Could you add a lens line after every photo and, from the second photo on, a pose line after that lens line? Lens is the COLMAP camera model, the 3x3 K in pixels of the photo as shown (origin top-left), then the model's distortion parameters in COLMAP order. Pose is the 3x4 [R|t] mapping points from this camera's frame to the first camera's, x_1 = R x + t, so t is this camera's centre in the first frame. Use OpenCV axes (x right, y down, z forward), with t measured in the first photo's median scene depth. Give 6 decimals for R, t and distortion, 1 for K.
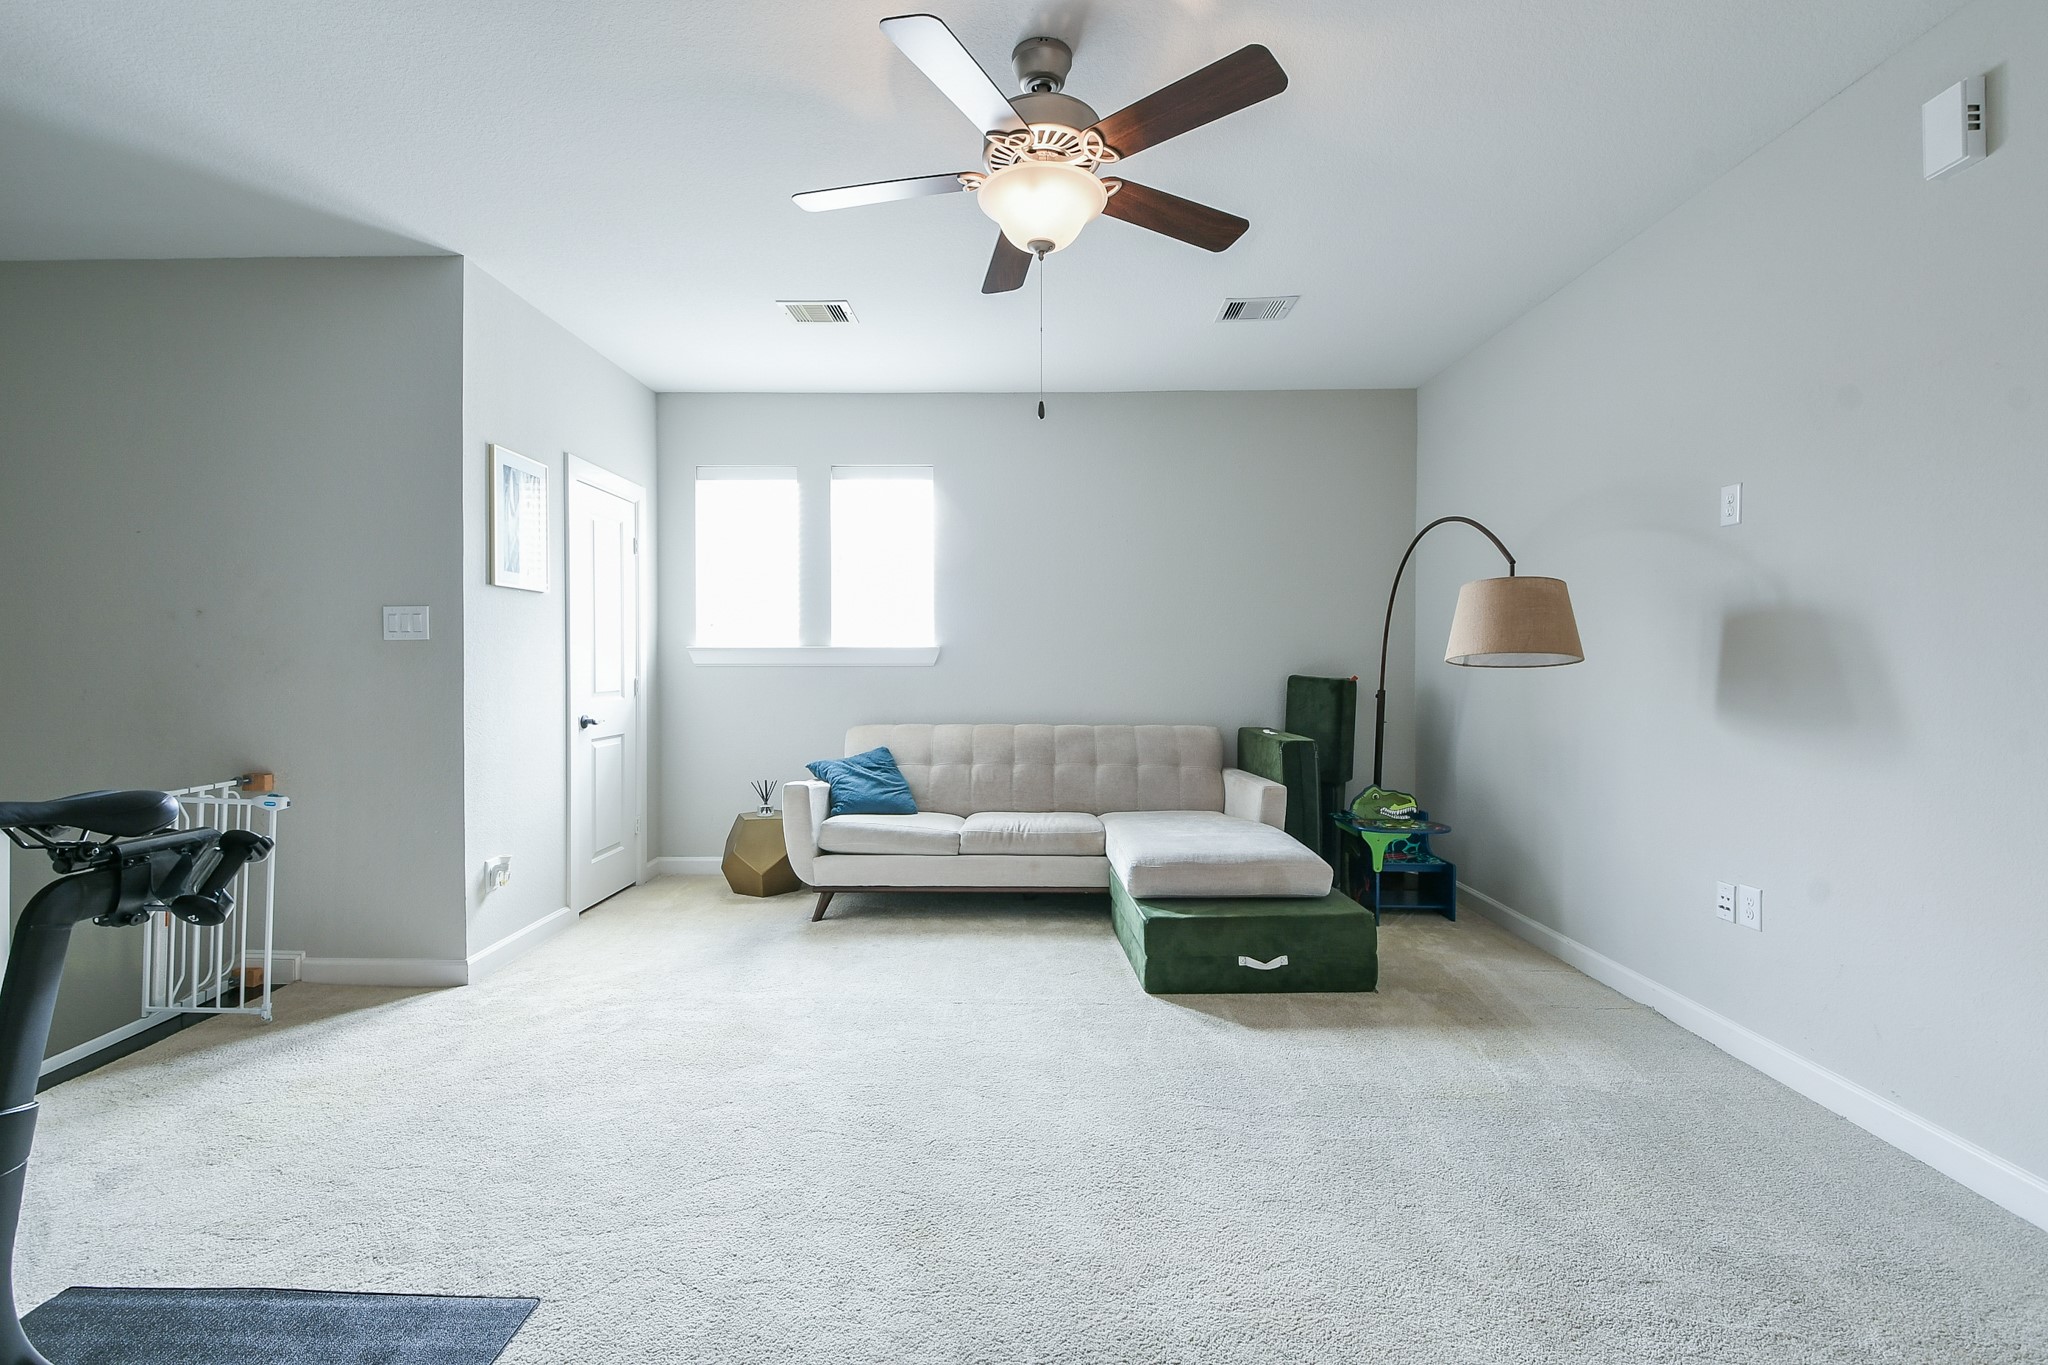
lens RADIAL K [[886.5, 0, 1026.8], [0, 886.5, 675.0], [0, 0, 1]] dist [0.036225, -0.030608]
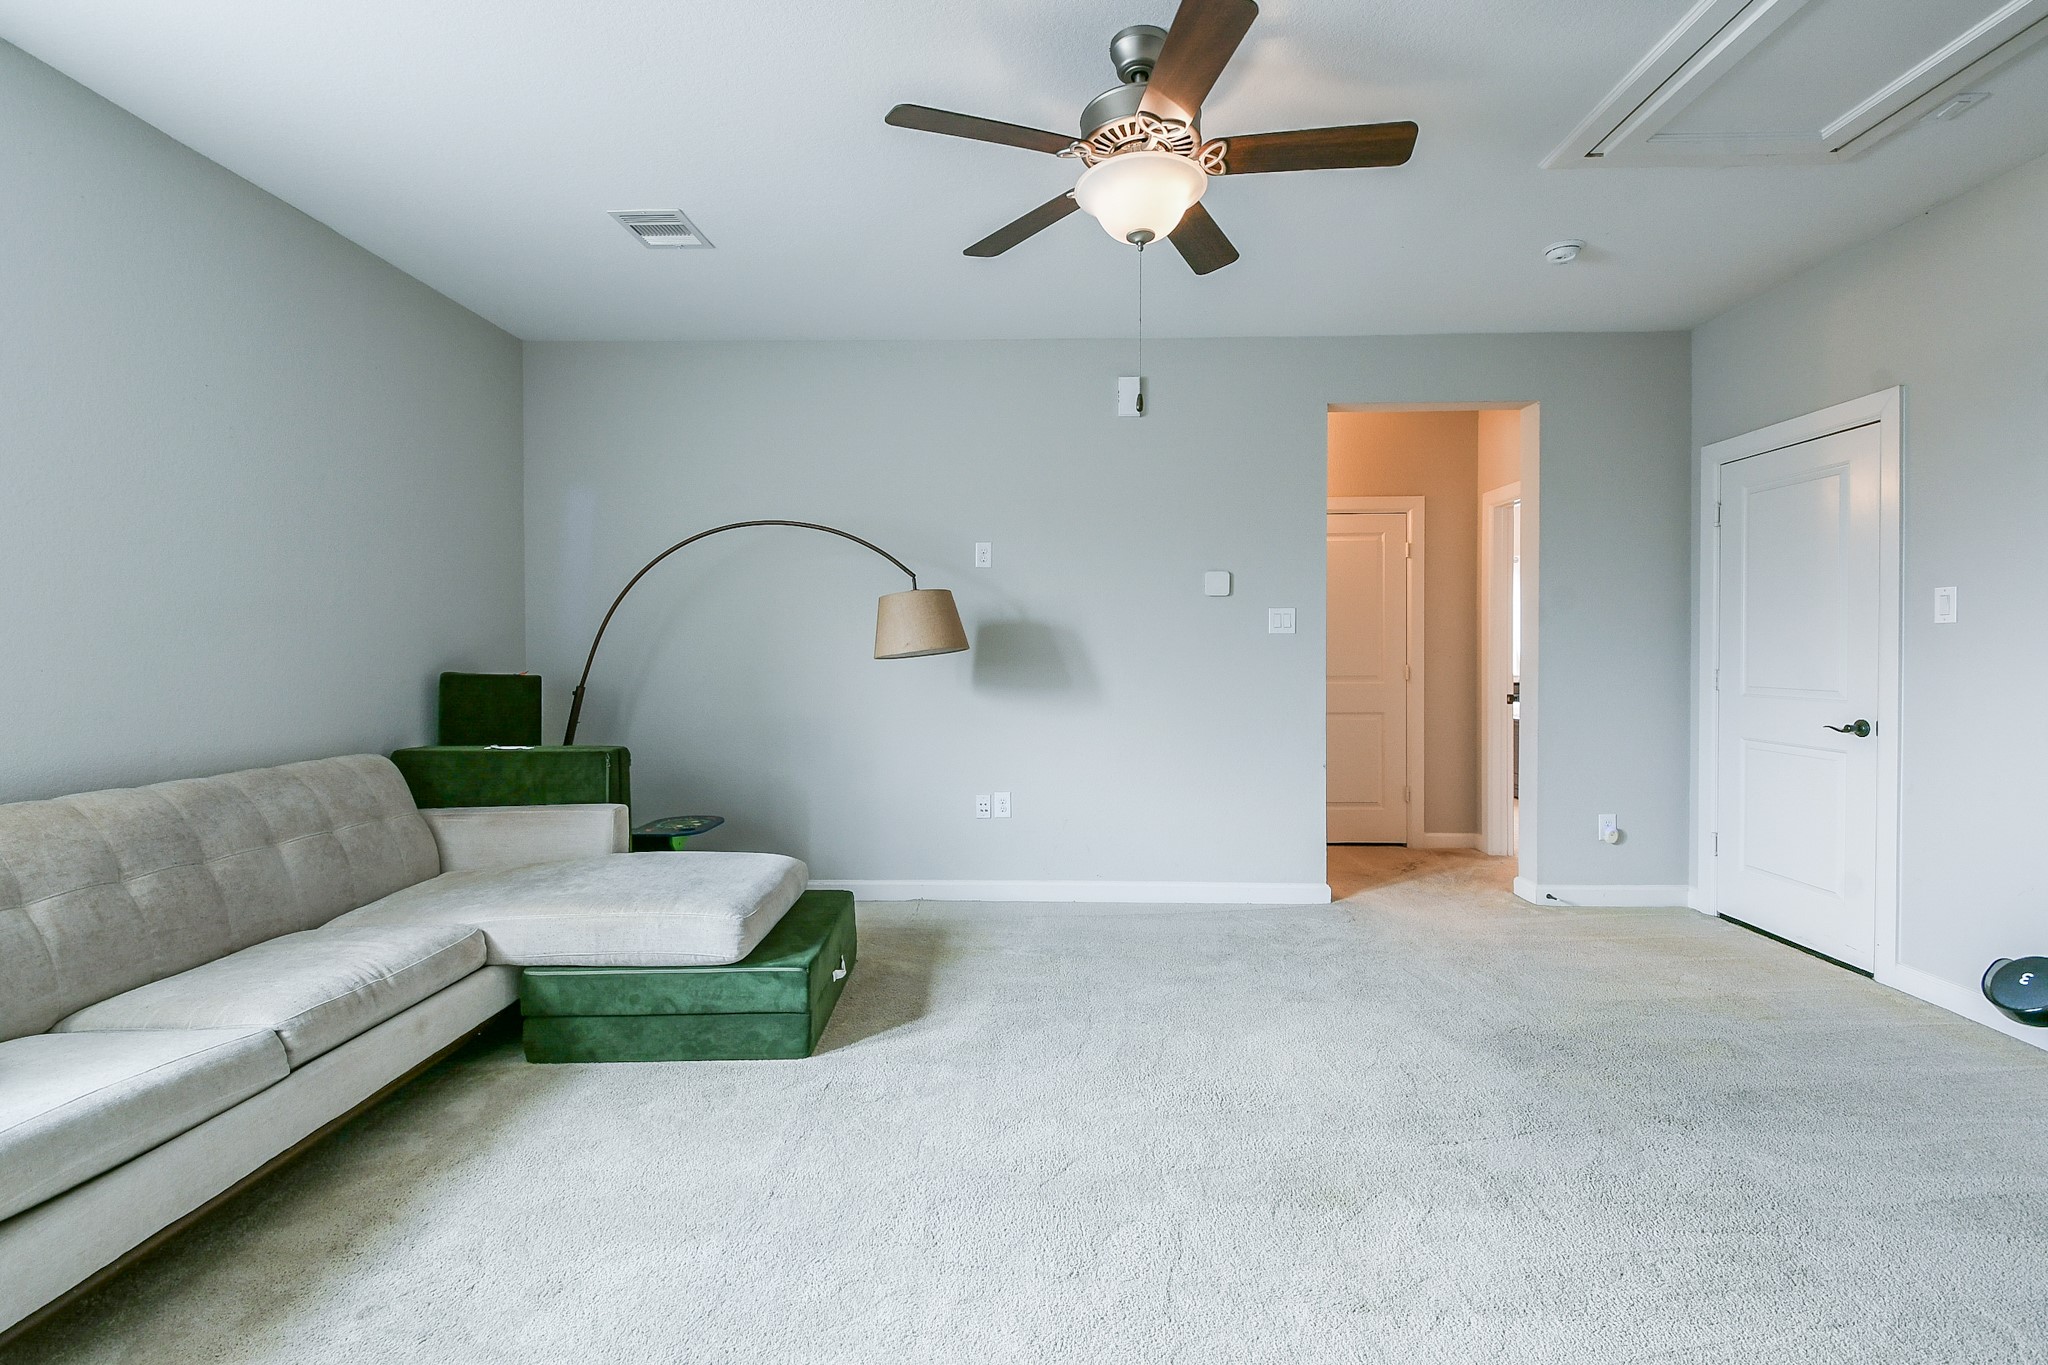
lens RADIAL K [[923.1, 0, 1016.5], [0, 923.1, 652.8], [0, 0, 1]] dist [0.037980, -0.035019]
pose [[0.012642, -0.002290, 0.999917, -0.595158], [0.013910, 0.999901, 0.002115, -0.013906], [-0.999823, 0.013882, 0.012673, 0.651179]]
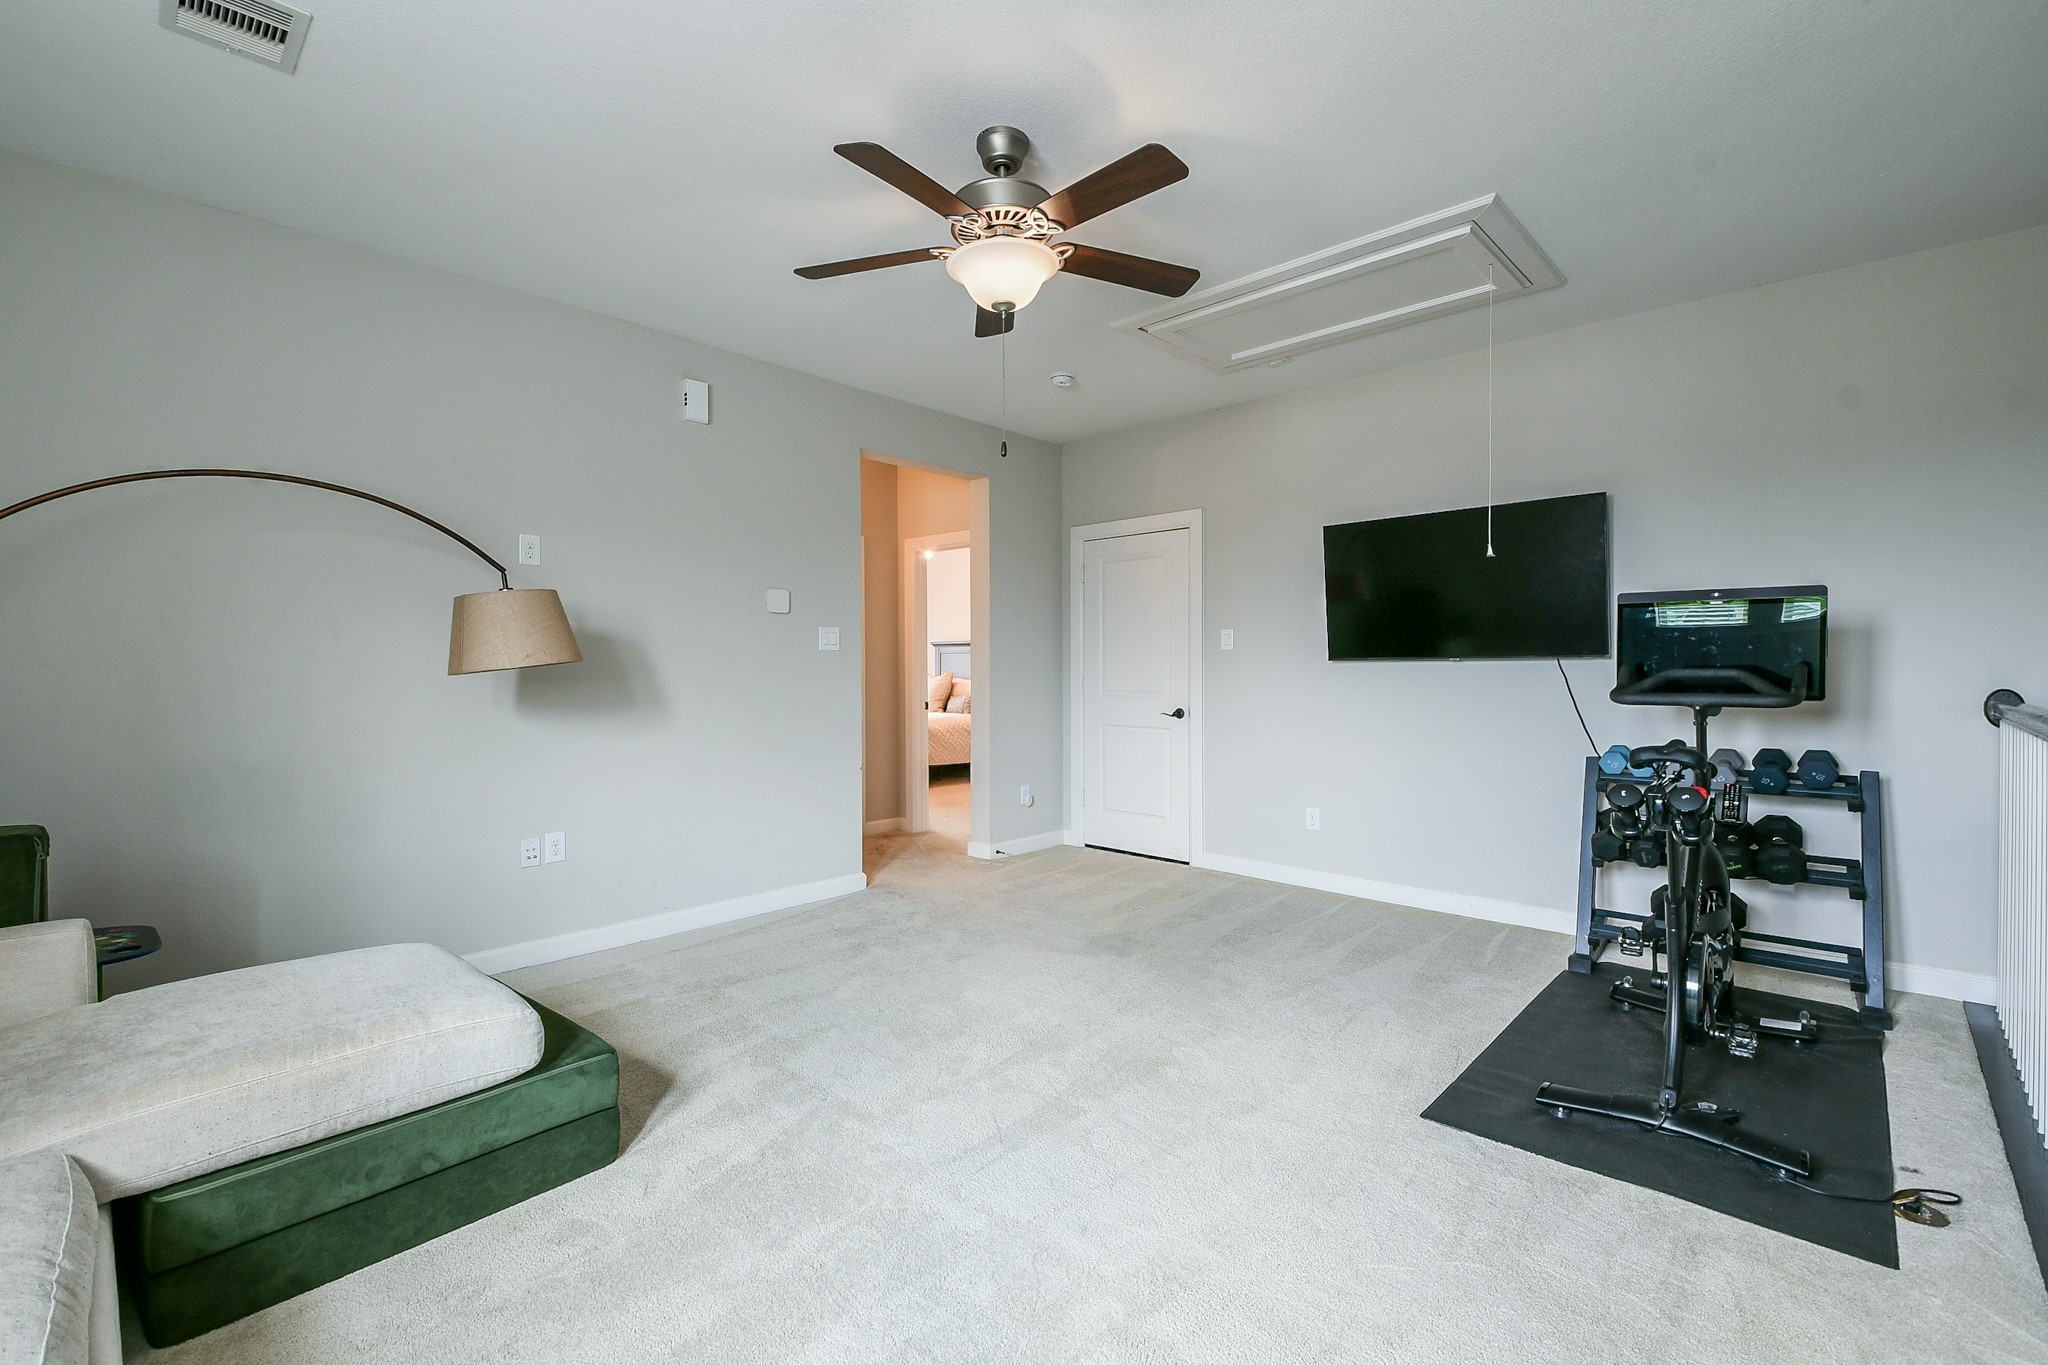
lens RADIAL K [[908.4, 0, 1037.4], [0, 908.4, 660.5], [0, 0, 1]] dist [0.039082, -0.027696]
pose [[-0.752106, 0.007071, 0.659004, -0.467542], [0.009939, 0.999950, 0.000613, -0.014759], [-0.658967, 0.007011, -0.752139, 1.076668]]
